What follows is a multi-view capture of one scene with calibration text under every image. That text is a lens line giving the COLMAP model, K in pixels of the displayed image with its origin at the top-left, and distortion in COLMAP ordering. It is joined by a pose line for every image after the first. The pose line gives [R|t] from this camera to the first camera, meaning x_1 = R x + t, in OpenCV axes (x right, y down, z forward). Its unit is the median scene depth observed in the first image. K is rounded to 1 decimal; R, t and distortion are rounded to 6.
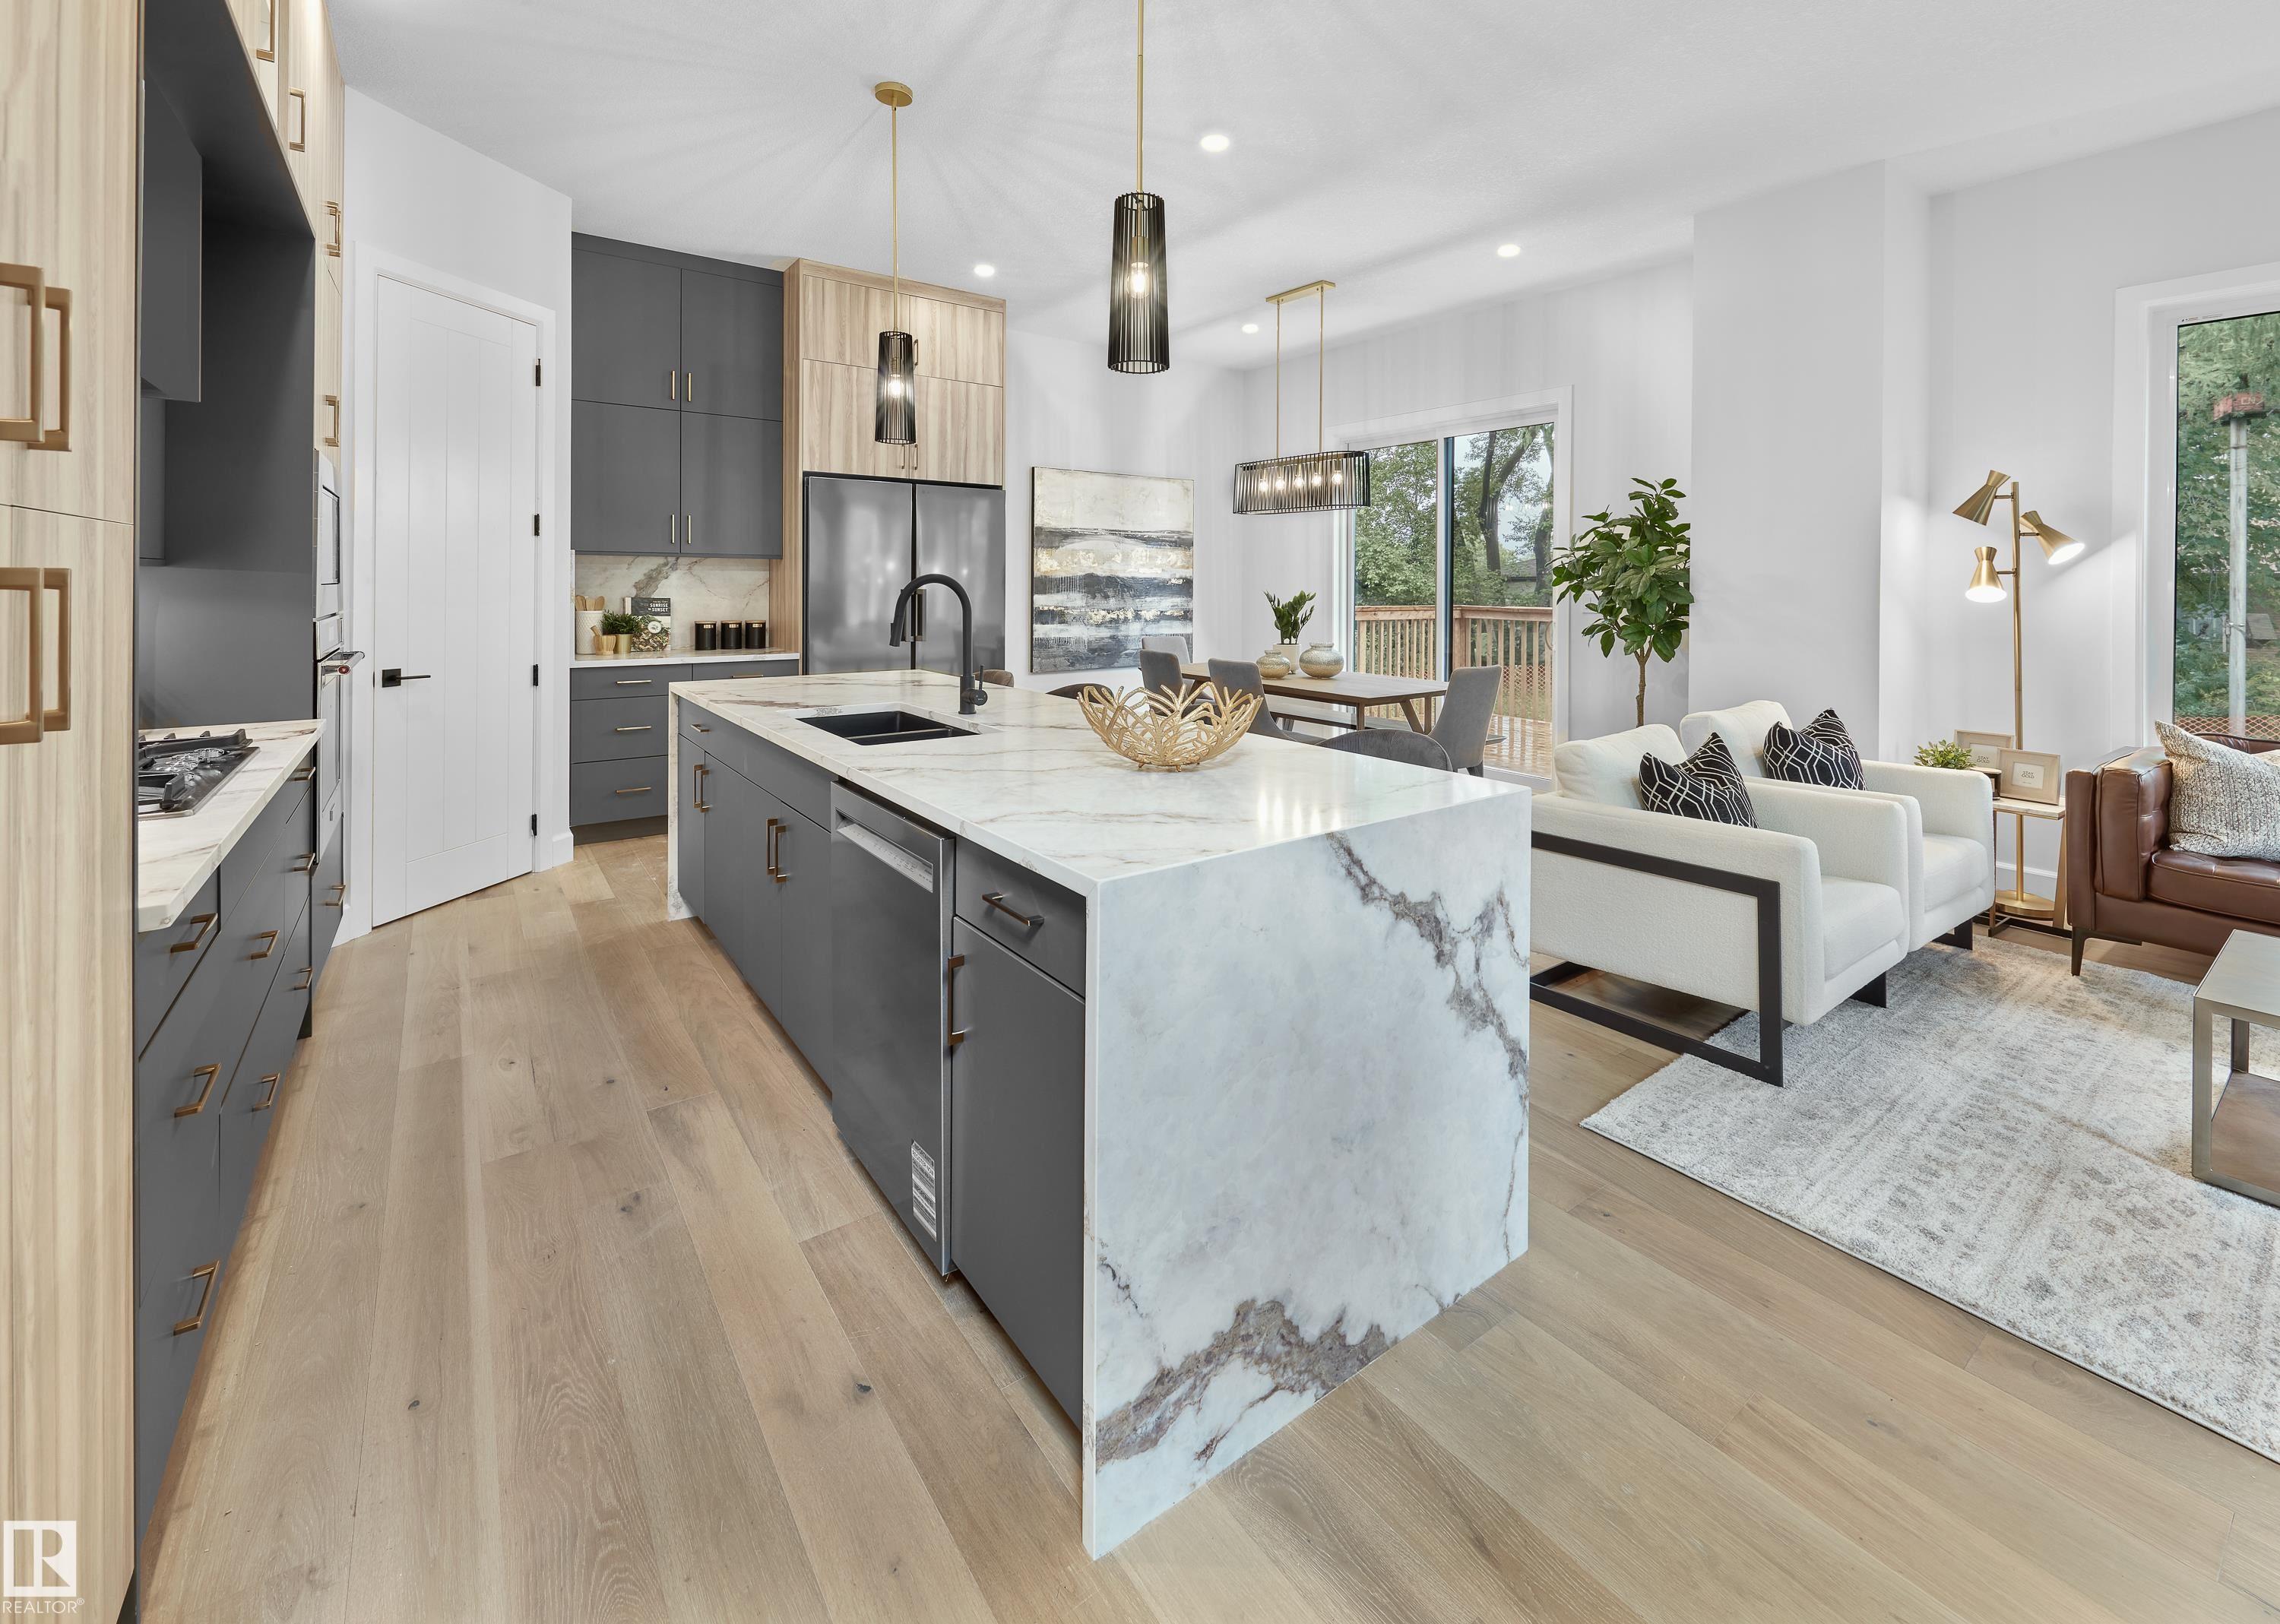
lens RADIAL K [[919.2, 0, 1152.3], [0, 919.2, 588.6], [0, 0, 1]] dist [-0.001601, -0.000034]
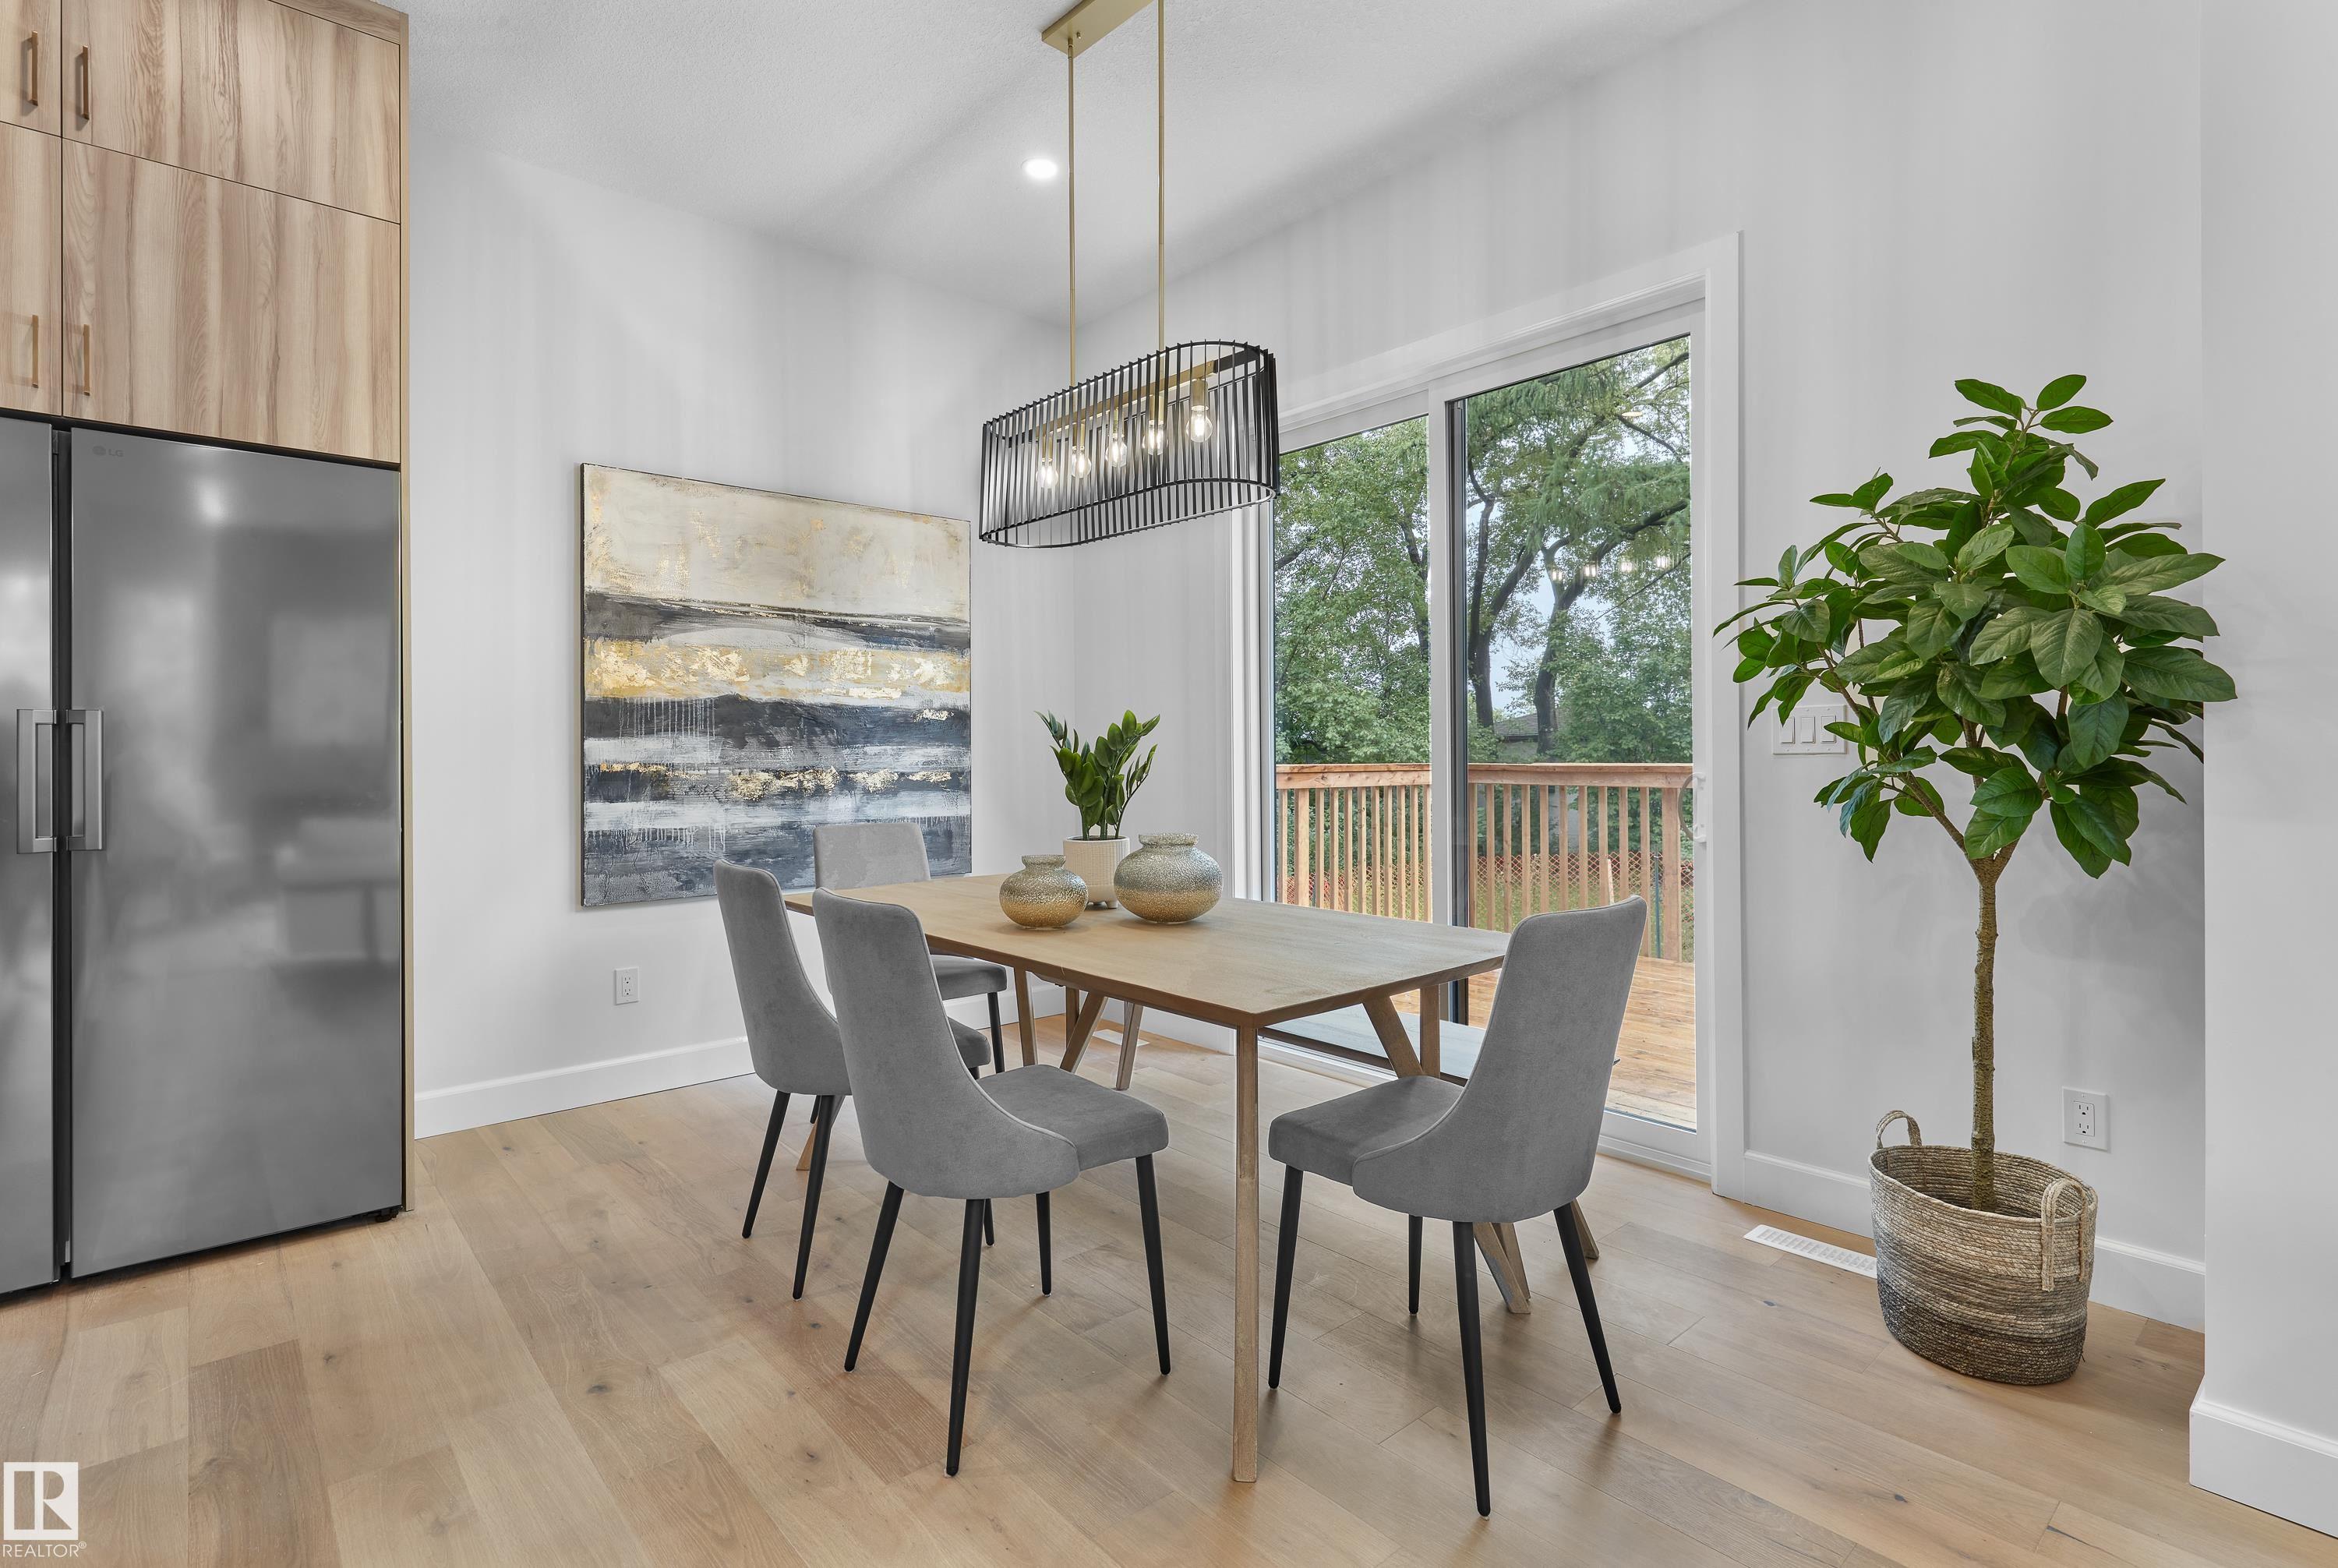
lens RADIAL K [[1116.8, 0, 1163.2], [0, 1116.8, 750.0], [0, 0, 1]] dist [-0.000592, -0.000630]
pose [[0.996673, -0.012021, 0.080610, 0.109687], [0.012757, 0.999882, -0.008613, 0.019967], [-0.080497, 0.009613, 0.996709, 0.391560]]
